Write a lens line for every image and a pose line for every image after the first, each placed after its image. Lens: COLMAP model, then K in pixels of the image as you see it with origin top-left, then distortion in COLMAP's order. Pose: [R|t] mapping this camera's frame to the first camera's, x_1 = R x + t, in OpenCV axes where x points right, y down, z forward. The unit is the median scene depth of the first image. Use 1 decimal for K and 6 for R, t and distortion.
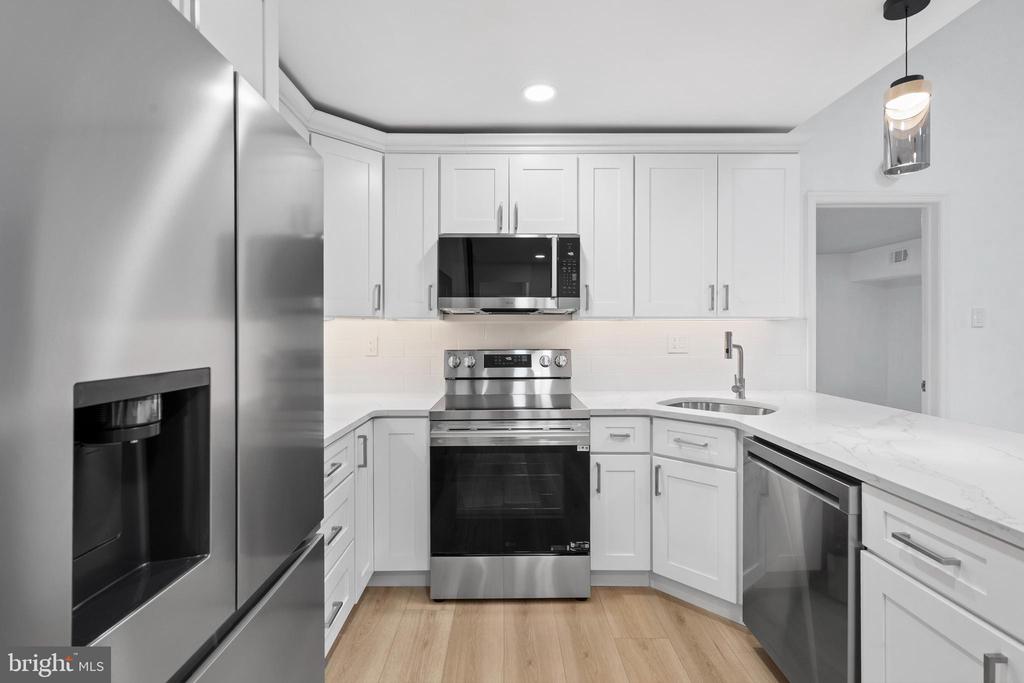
lens RADIAL K [[457.1, 0, 502.7], [0, 457.1, 333.7], [0, 0, 1]] dist [-0.000810, -0.000054]
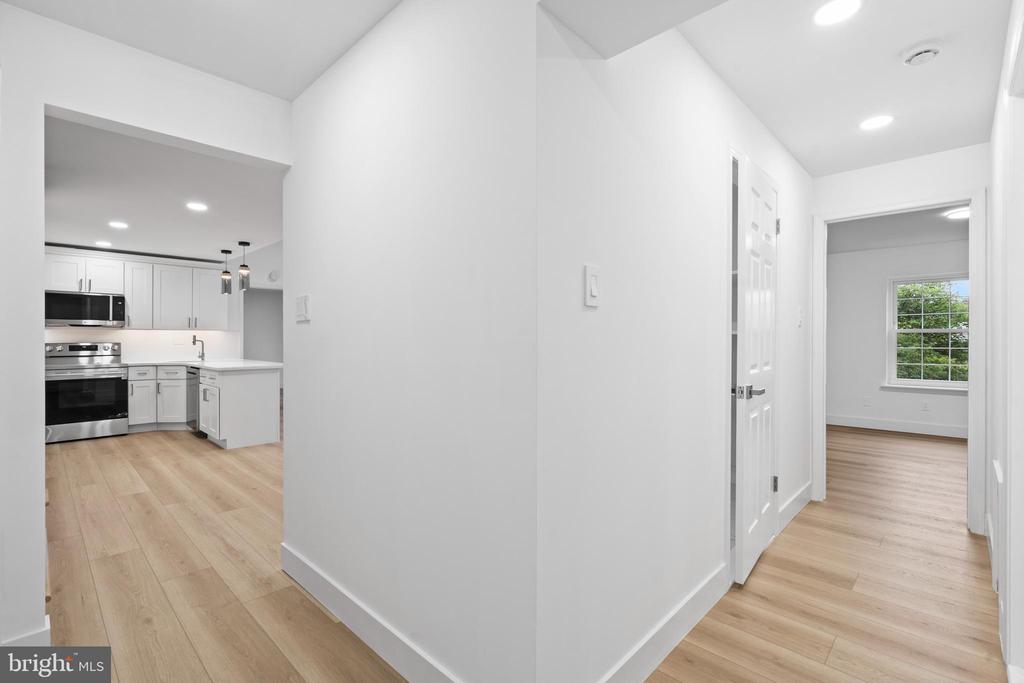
lens RADIAL K [[450.6, 0, 487.8], [0, 450.6, 339.3], [0, 0, 1]] dist [0.000574, 0.000067]
pose [[0.701805, 0.000585, 0.712369, -0.190256], [0.004509, 0.999976, -0.005264, 0.041773], [-0.712355, 0.006906, 0.701785, -2.122182]]
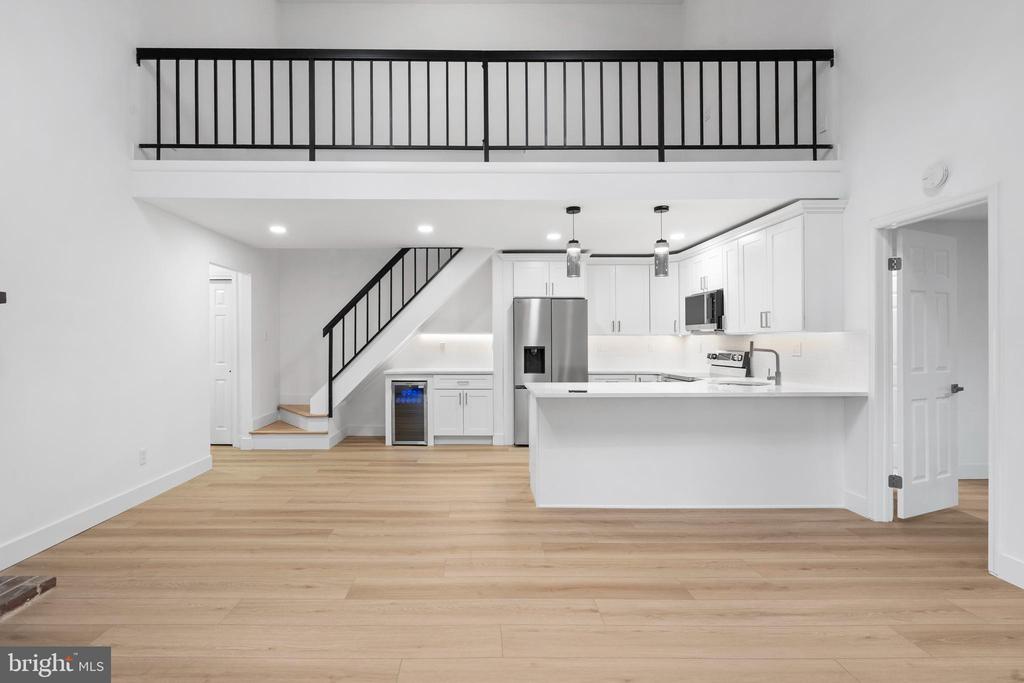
lens RADIAL K [[528.4, 0, 478.2], [0, 528.4, 341.1], [0, 0, 1]] dist [0.000074, 0.000399]
pose [[-0.002516, 0.003705, -0.999990, 2.418320], [-0.002226, 0.999991, 0.003711, -0.010262], [0.999994, 0.002235, -0.002508, 0.006611]]
